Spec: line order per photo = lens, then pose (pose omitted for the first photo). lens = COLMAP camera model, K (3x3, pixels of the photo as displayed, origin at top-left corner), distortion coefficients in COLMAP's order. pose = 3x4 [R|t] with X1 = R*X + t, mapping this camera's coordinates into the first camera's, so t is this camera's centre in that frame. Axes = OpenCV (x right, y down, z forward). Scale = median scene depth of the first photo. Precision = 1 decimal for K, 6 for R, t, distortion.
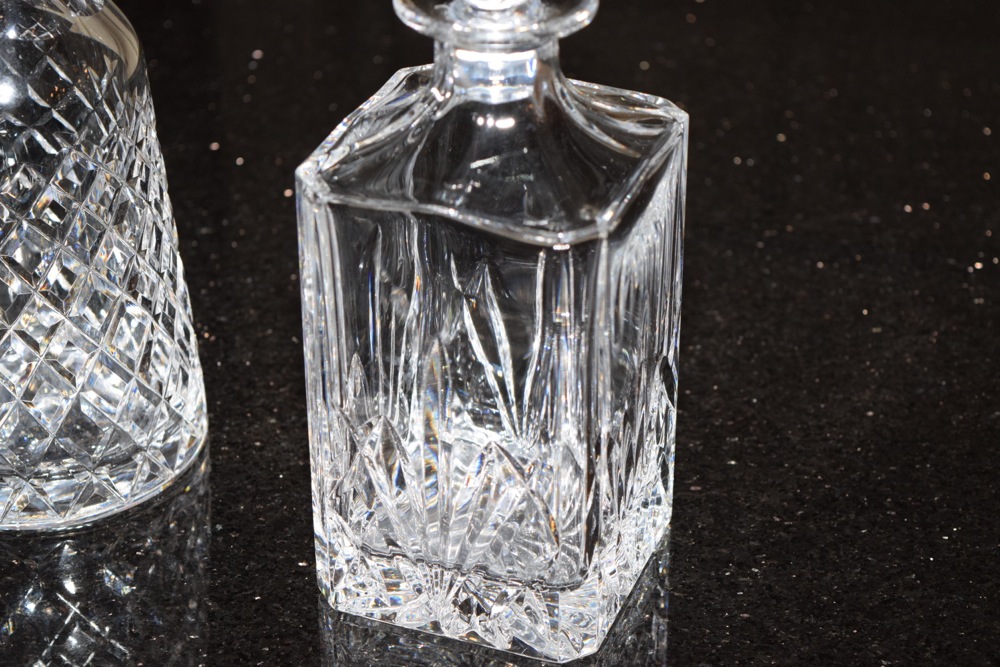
lens RADIAL K [[2293.7, 0, 501.2], [0, 2293.7, 353.5], [0, 0, 1]] dist [0.056785, 0.447463]
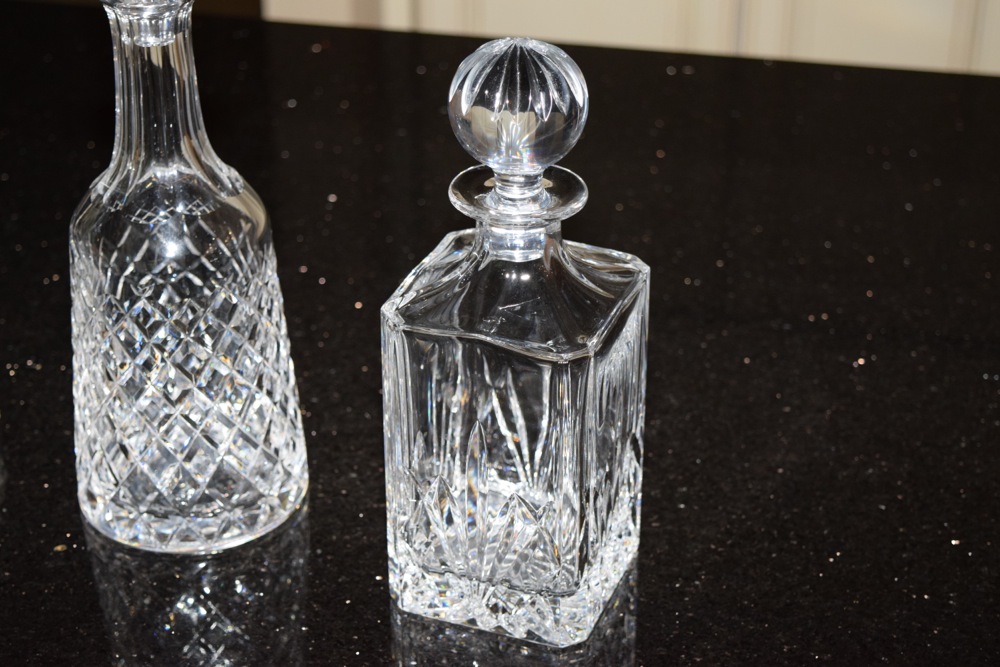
lens RADIAL K [[2015.5, 0, 500.0], [0, 2015.5, 333.5], [0, 0, 1]] dist [0.040611, 0.072009]
pose [[0.999992, 0.001959, 0.003400, -0.016281], [-0.001861, 0.999591, -0.028547, -0.024254], [-0.003455, 0.028541, 0.999587, -0.255376]]
